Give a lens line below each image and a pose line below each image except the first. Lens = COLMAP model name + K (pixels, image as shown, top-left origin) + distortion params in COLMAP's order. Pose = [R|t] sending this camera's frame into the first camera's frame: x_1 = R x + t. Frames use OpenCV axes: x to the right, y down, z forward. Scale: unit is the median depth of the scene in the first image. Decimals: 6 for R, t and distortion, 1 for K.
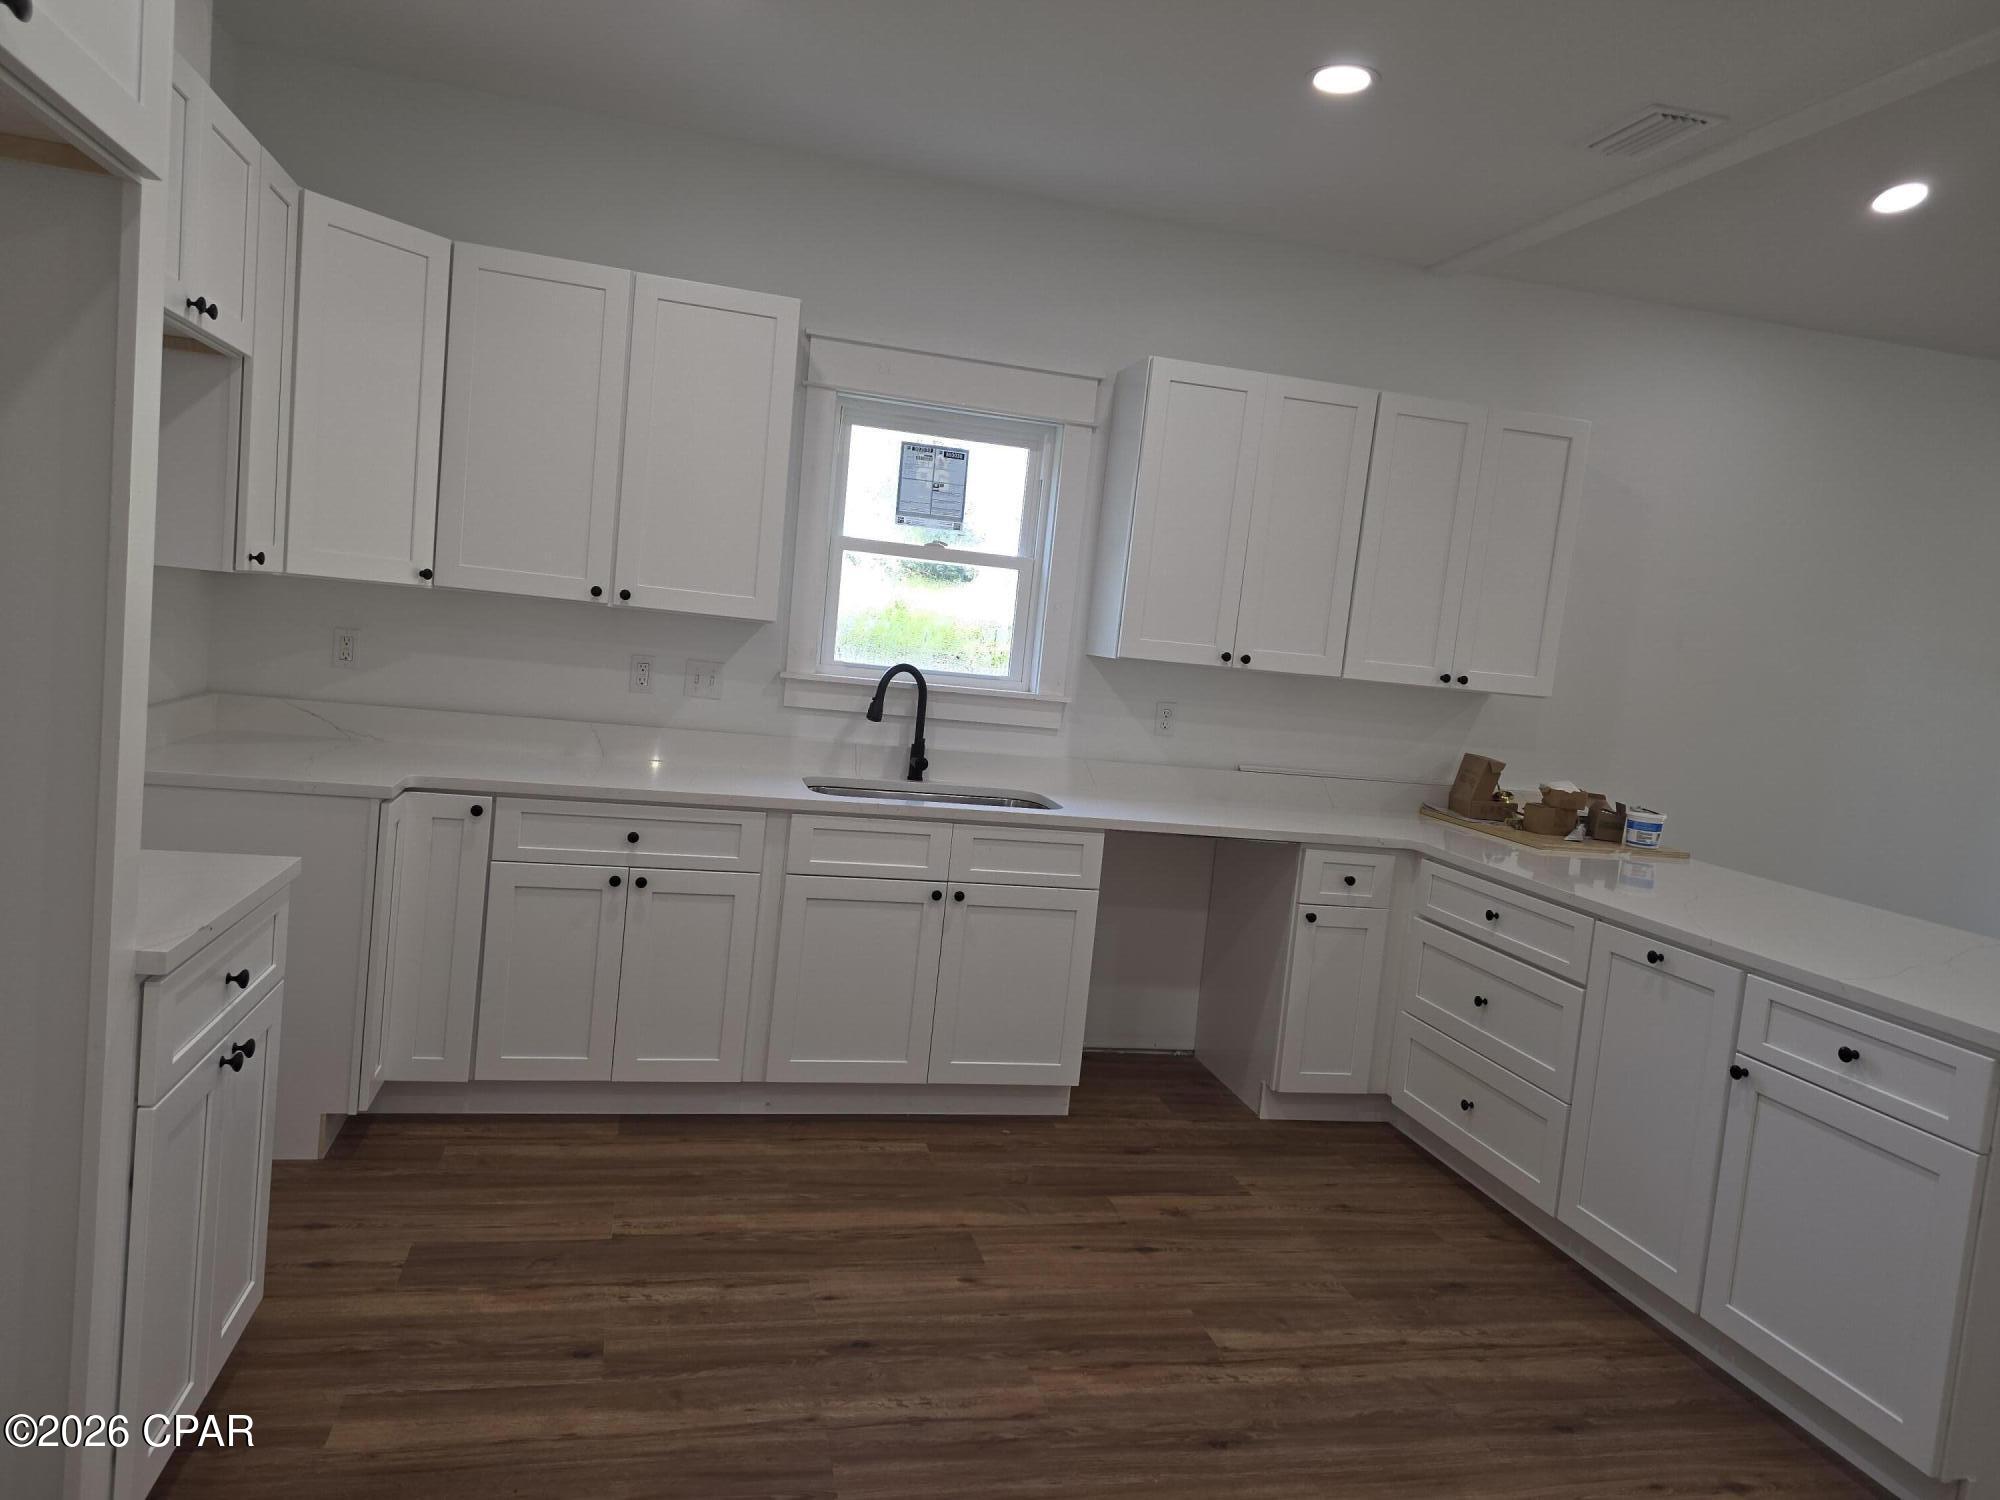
lens RADIAL K [[1317.5, 0, 987.5], [0, 1317.5, 736.9], [0, 0, 1]] dist [0.075183, -0.053686]
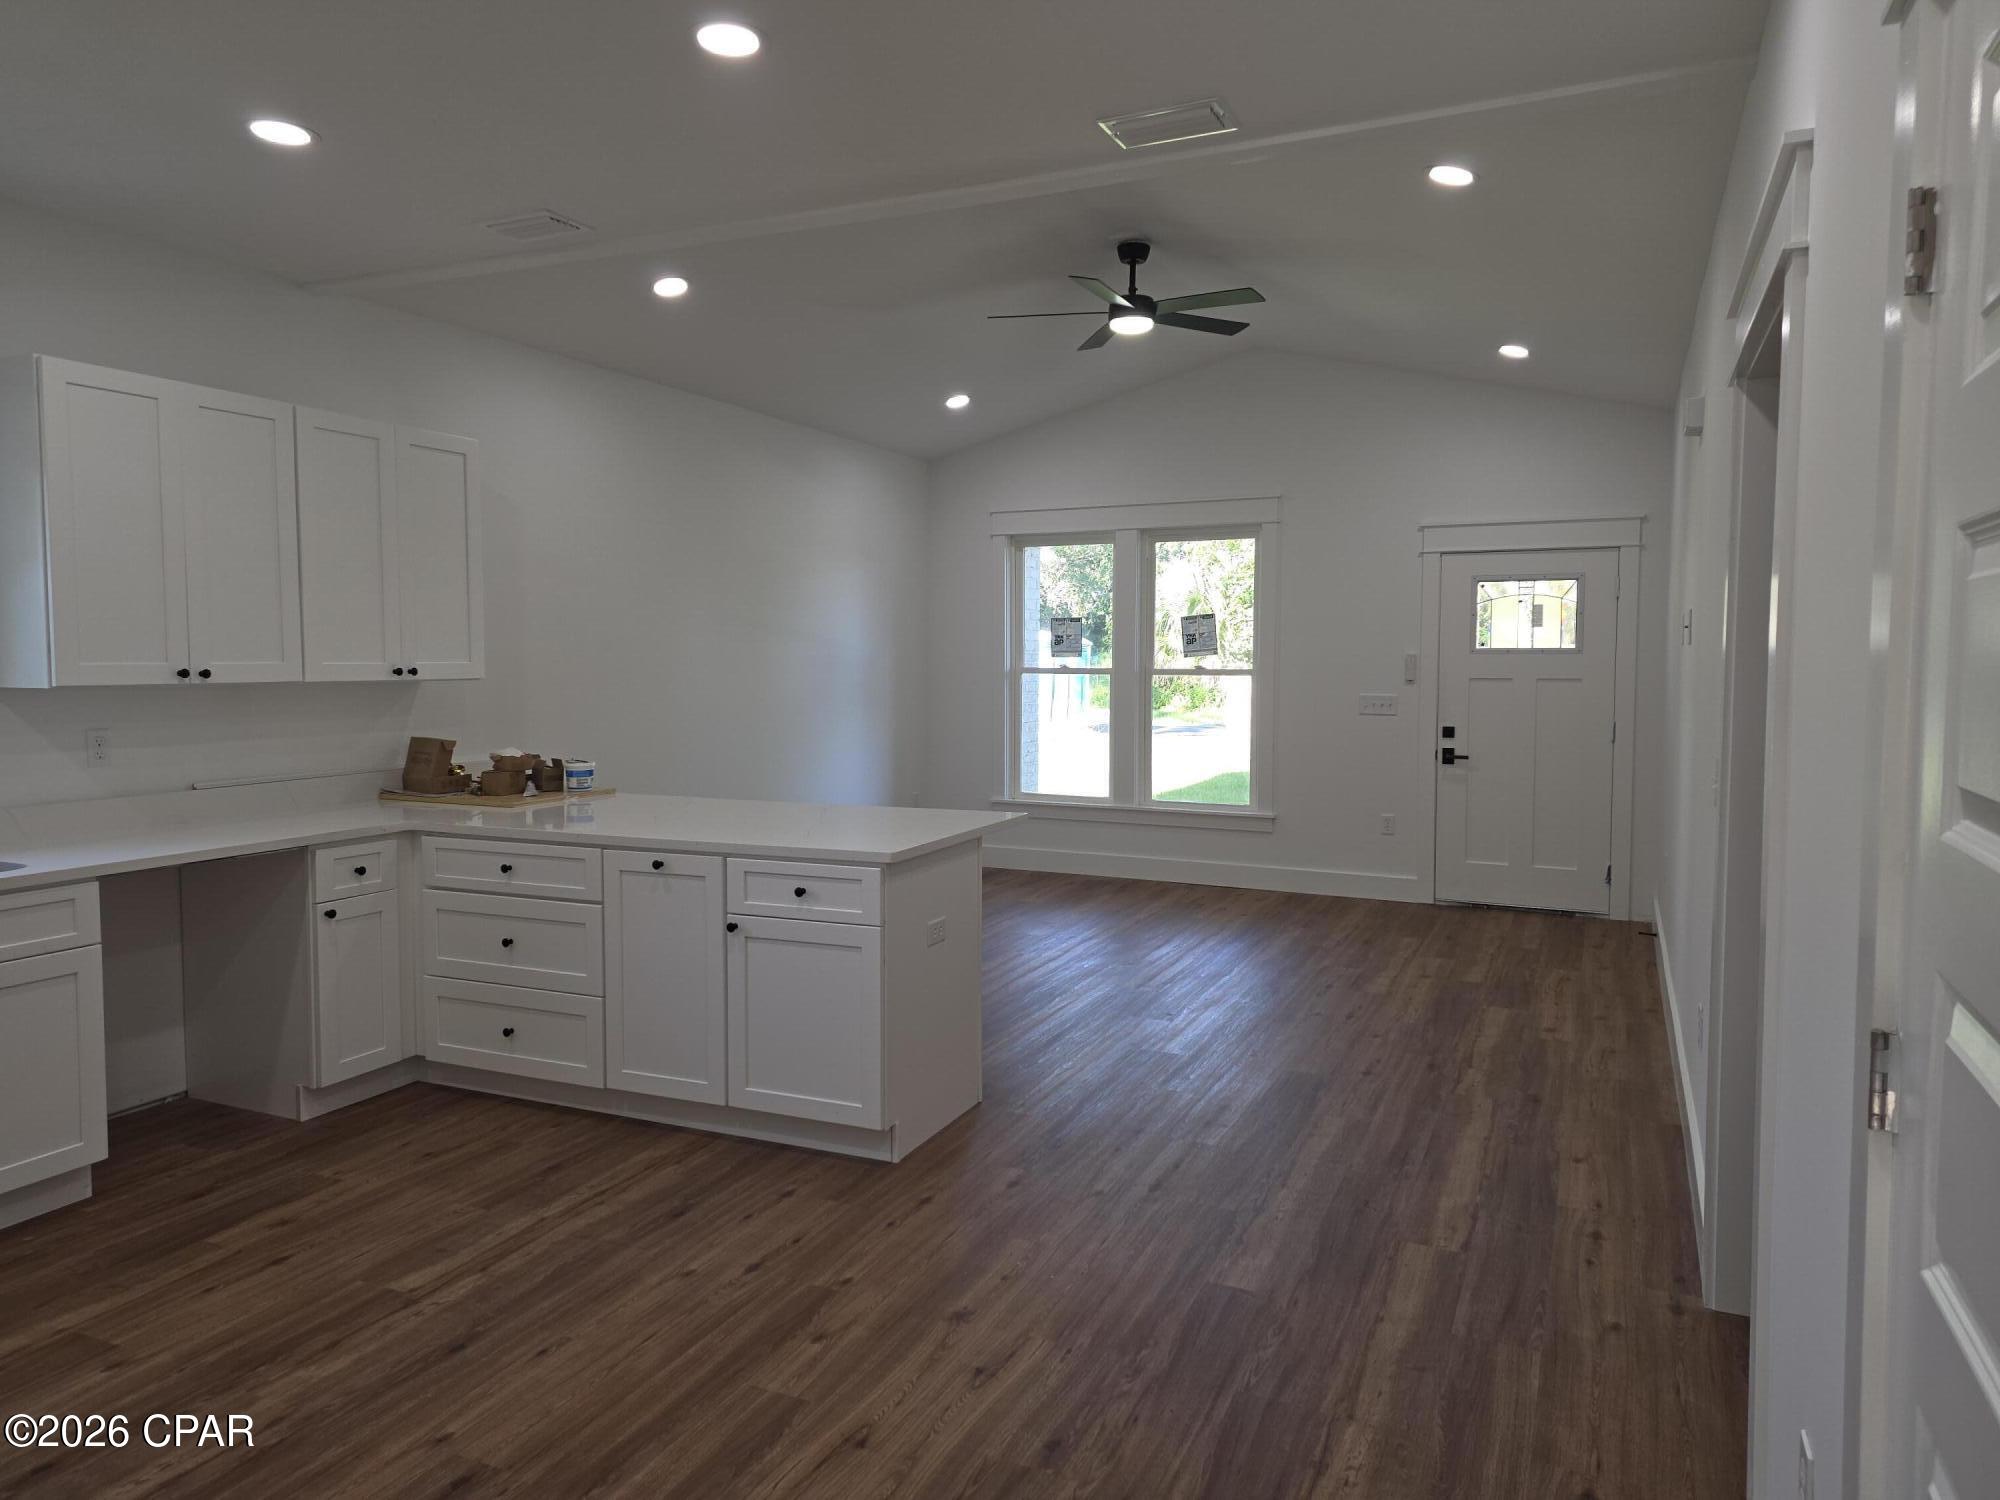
lens RADIAL K [[1317.5, 0, 1015.3], [0, 1317.5, 729.6], [0, 0, 1]] dist [0.075183, -0.053686]
pose [[0.611029, -0.144974, 0.778220, -0.243518], [0.128393, 0.988220, 0.083285, -0.027511], [-0.781127, 0.049028, 0.622445, -0.091063]]
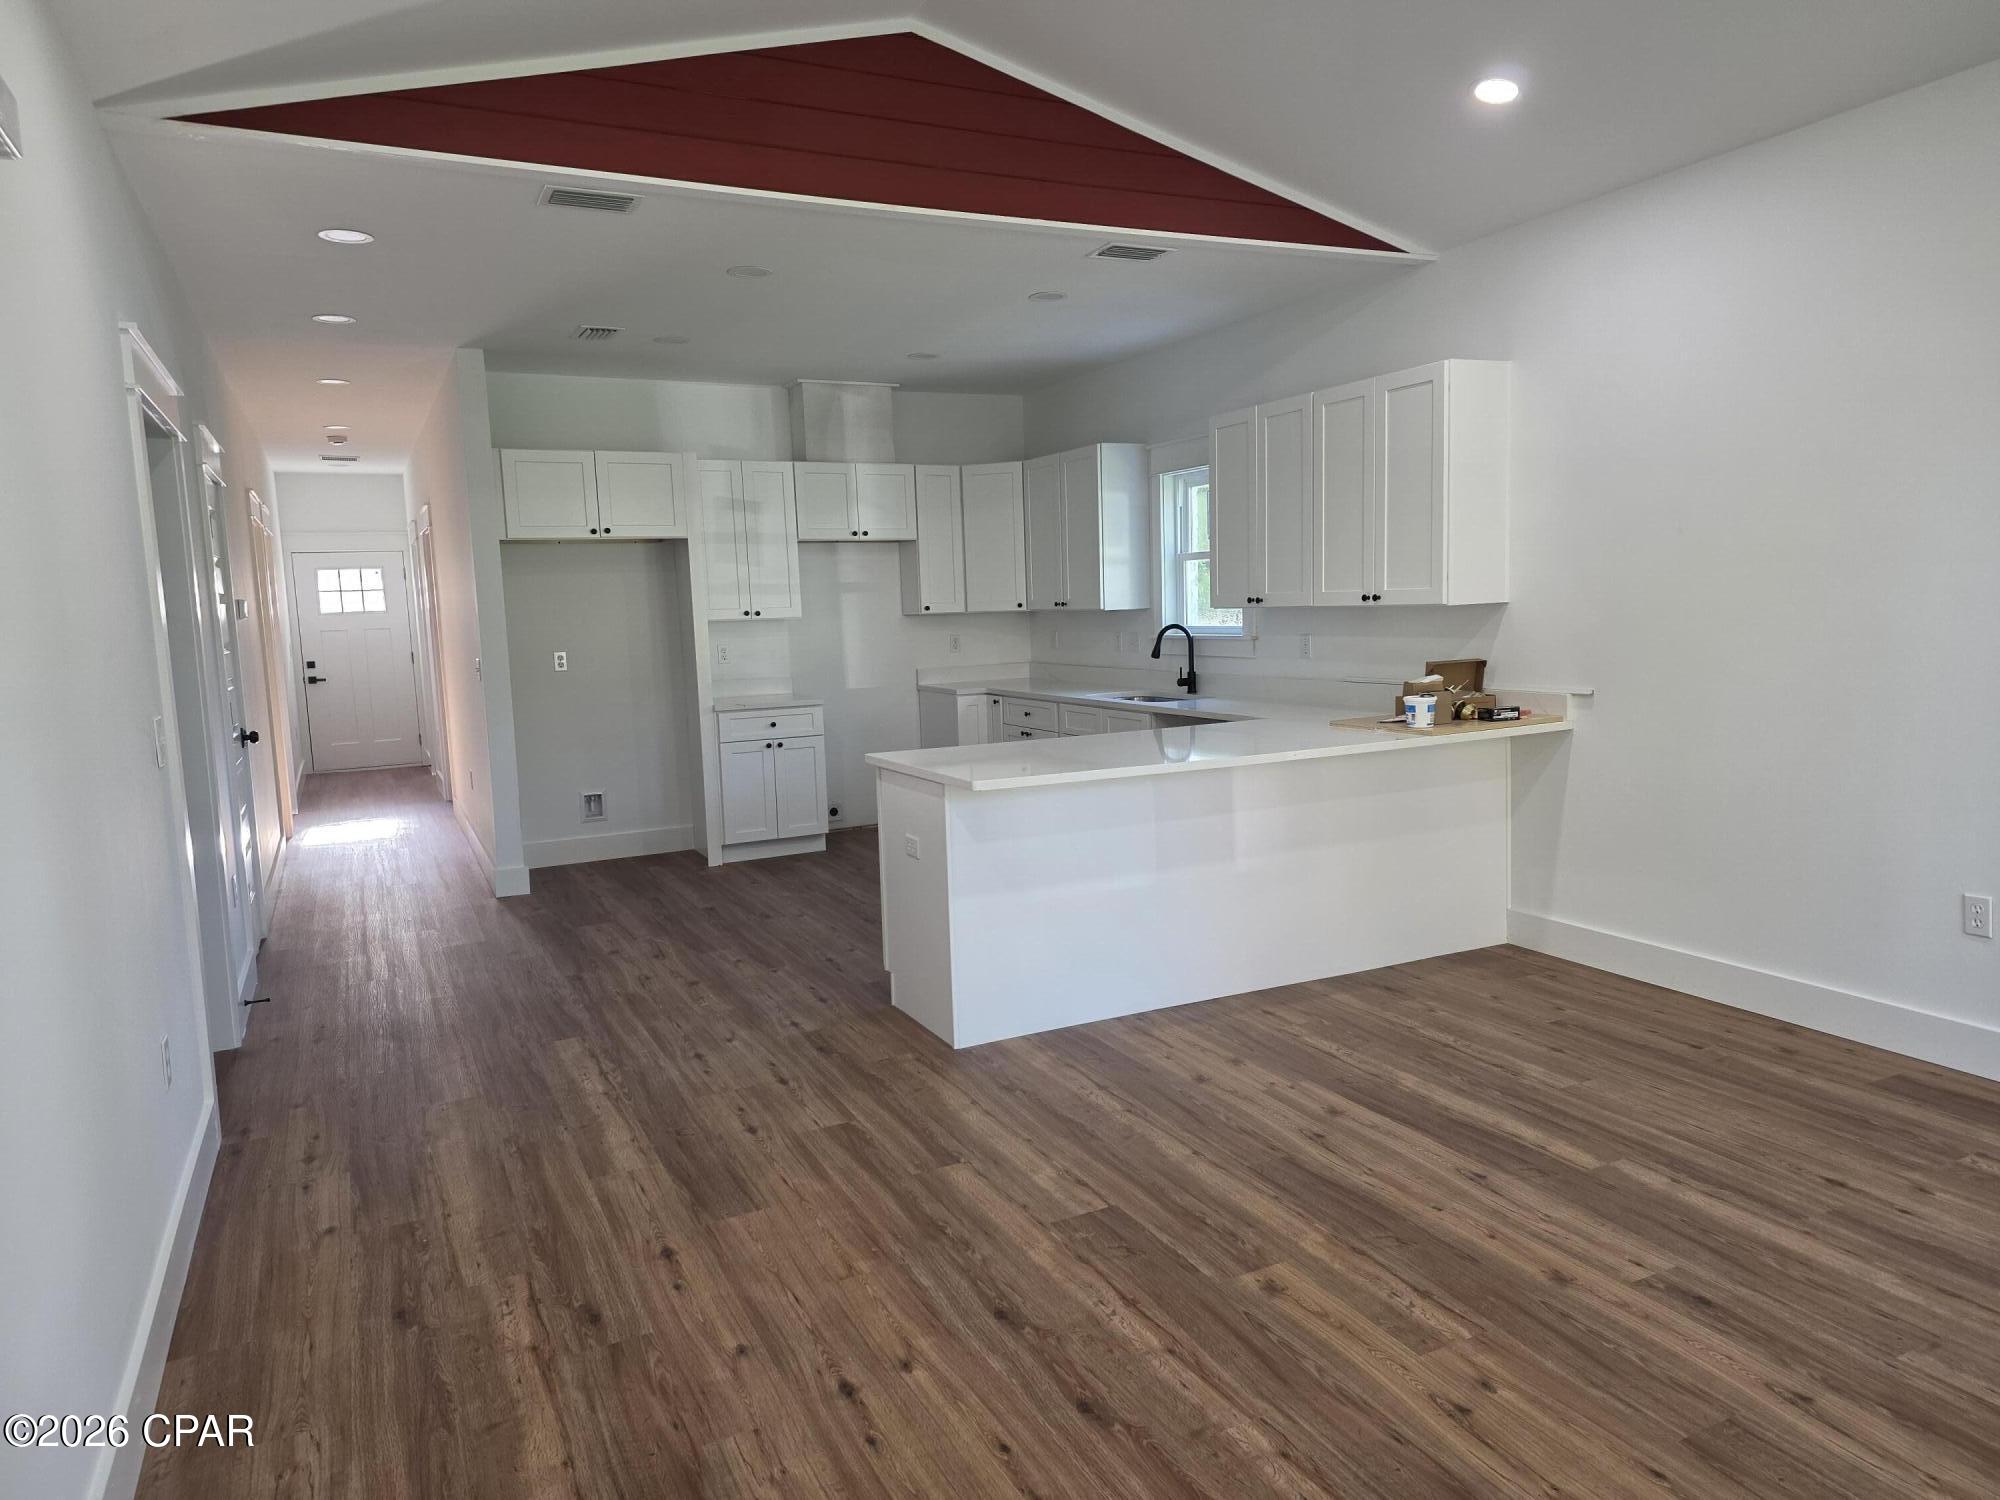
lens RADIAL K [[1317.5, 0, 1019.5], [0, 1317.5, 742.1], [0, 0, 1]] dist [0.075183, -0.053686]
pose [[0.220536, 0.000610, -0.975379, 1.768074], [-0.027898, 0.999595, -0.005683, 0.128670], [0.974980, 0.028465, 0.220464, 0.476476]]
